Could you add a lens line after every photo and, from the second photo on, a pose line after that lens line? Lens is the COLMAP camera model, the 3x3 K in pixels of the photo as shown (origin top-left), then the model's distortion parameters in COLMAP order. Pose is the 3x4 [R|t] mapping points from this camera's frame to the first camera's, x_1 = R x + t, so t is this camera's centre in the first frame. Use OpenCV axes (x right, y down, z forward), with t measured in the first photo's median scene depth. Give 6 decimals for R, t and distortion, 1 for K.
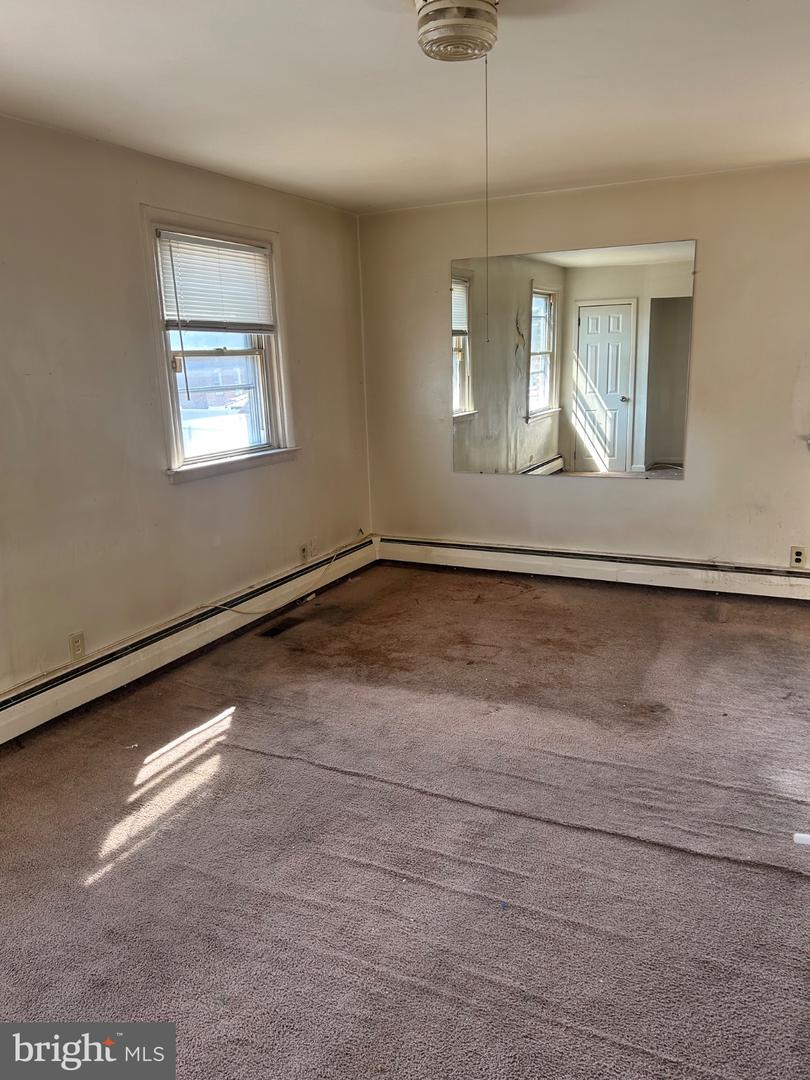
lens RADIAL K [[800.7, 0, 405.0], [0, 800.7, 540.0], [0, 0, 1]] dist [0.005597, 0.001812]
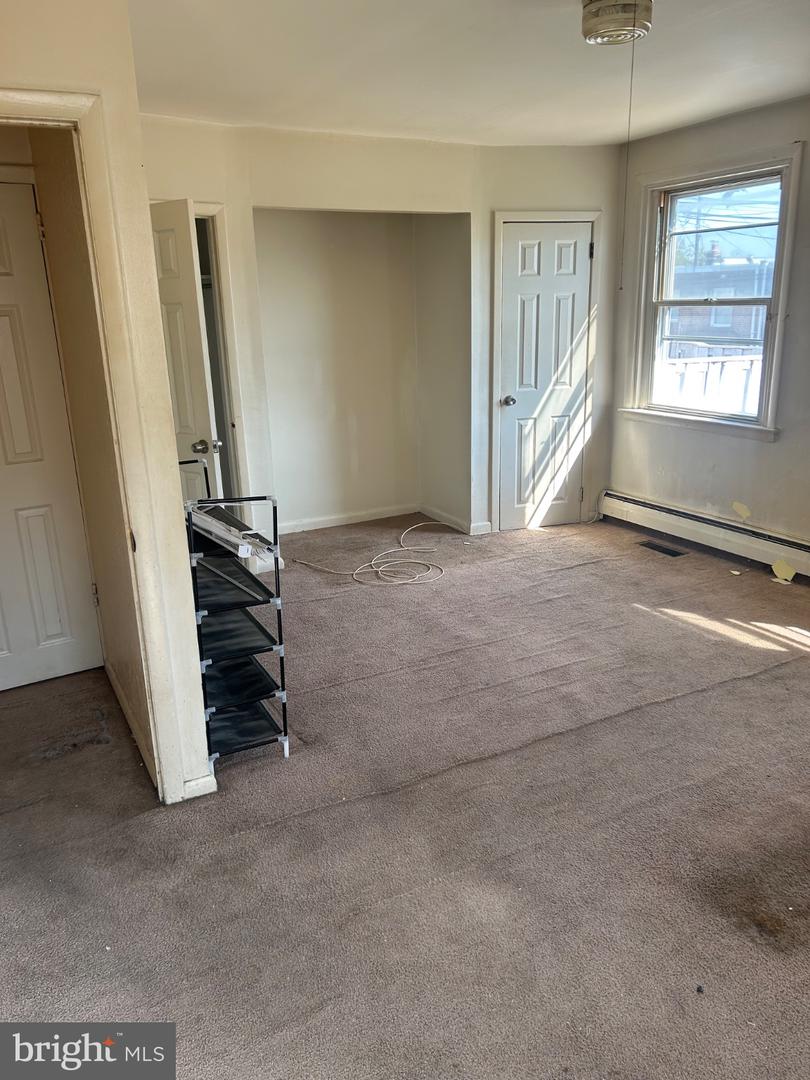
lens RADIAL K [[800.7, 0, 405.0], [0, 800.7, 540.0], [0, 0, 1]] dist [0.005597, 0.001812]
pose [[-0.587496, 0.284484, -0.757573, 1.056039], [-0.113030, 0.898144, 0.424925, -0.347590], [0.801295, 0.335270, -0.495501, 1.243374]]
